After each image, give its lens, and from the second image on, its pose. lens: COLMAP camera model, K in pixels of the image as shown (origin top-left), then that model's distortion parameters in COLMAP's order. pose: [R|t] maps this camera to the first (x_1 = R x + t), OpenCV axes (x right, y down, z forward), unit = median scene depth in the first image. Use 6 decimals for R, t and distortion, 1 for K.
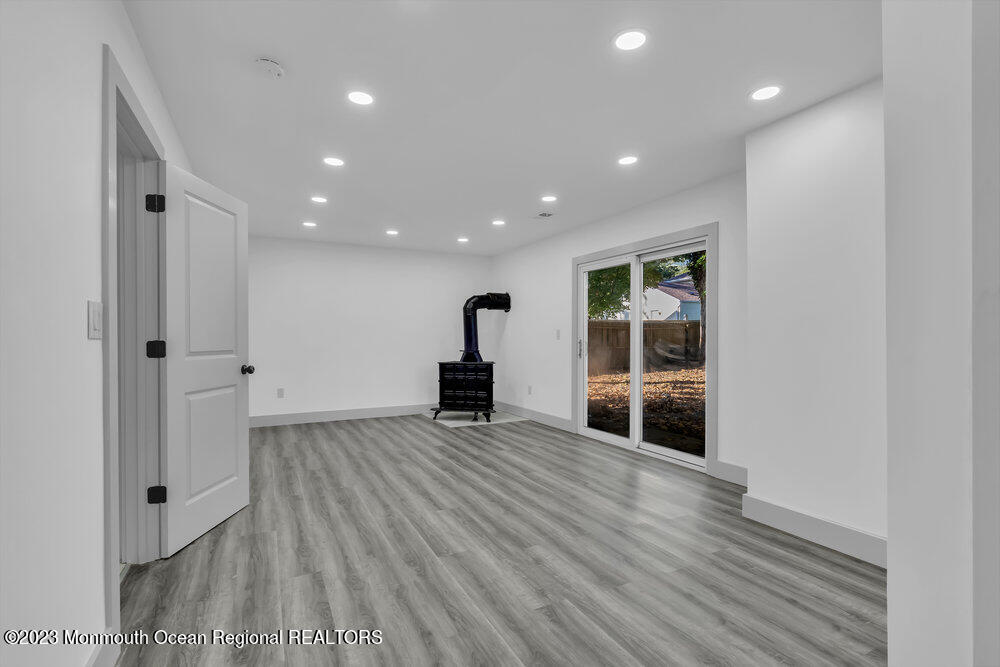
lens RADIAL K [[456.2, 0, 507.8], [0, 456.2, 342.0], [0, 0, 1]] dist [-0.000458, 0.000941]
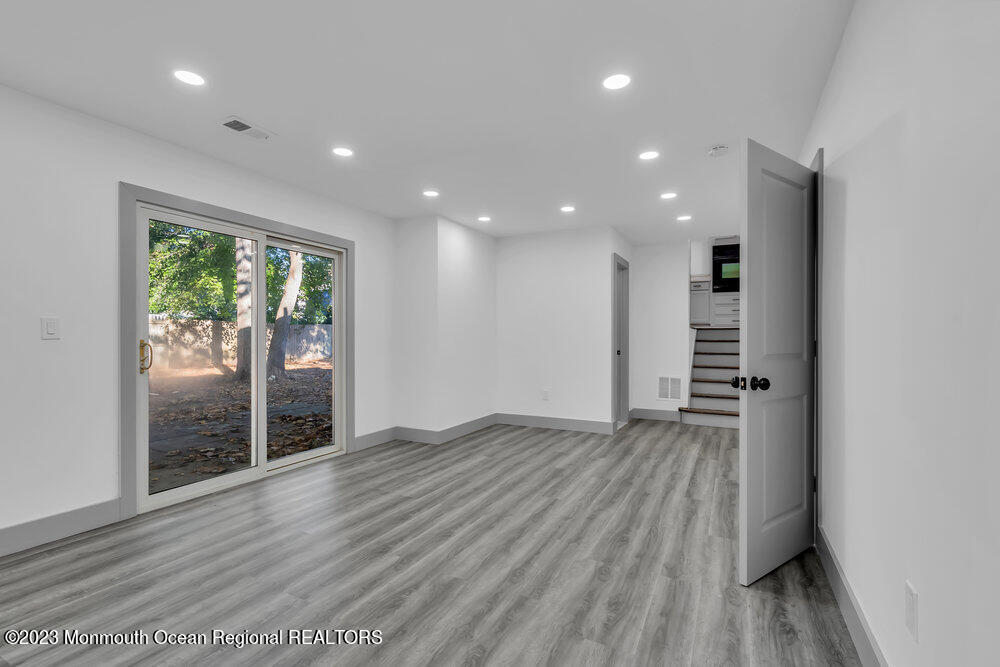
lens RADIAL K [[456.2, 0, 489.4], [0, 456.2, 335.6], [0, 0, 1]] dist [-0.000458, 0.000941]
pose [[-0.554146, 0.003192, 0.832414, -0.877079], [0.003931, 0.999992, -0.001218, -0.012135], [-0.832410, 0.002597, -0.554154, 1.594027]]
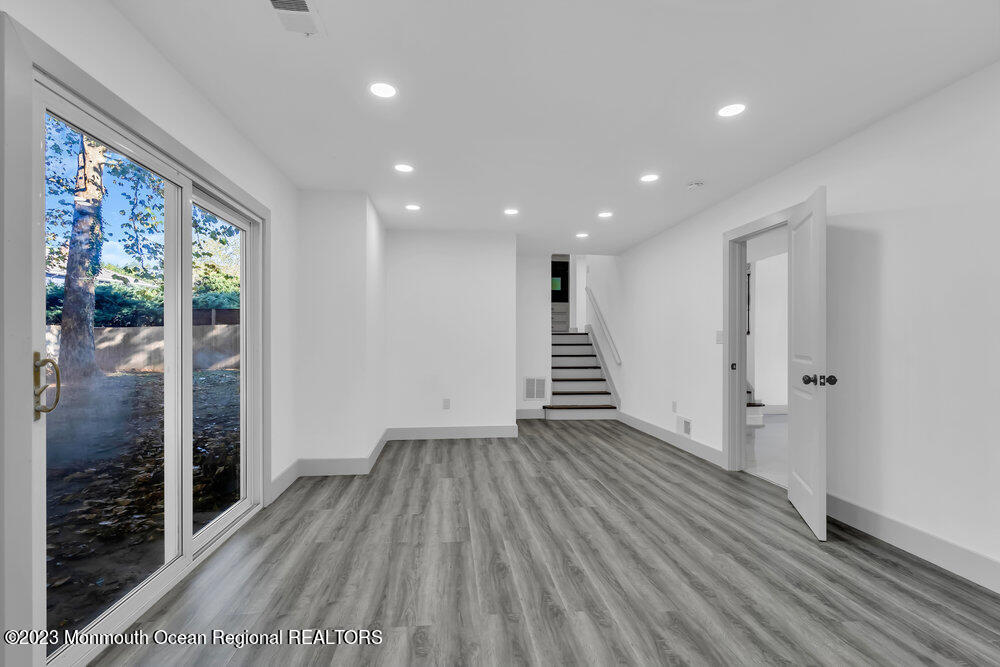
lens RADIAL K [[456.2, 0, 494.8], [0, 456.2, 339.5], [0, 0, 1]] dist [-0.000458, 0.000941]
pose [[-0.924065, 0.001731, 0.382231, -0.317150], [0.002633, 0.999995, 0.001838, -0.019094], [-0.382226, 0.002705, -0.924065, 1.904863]]
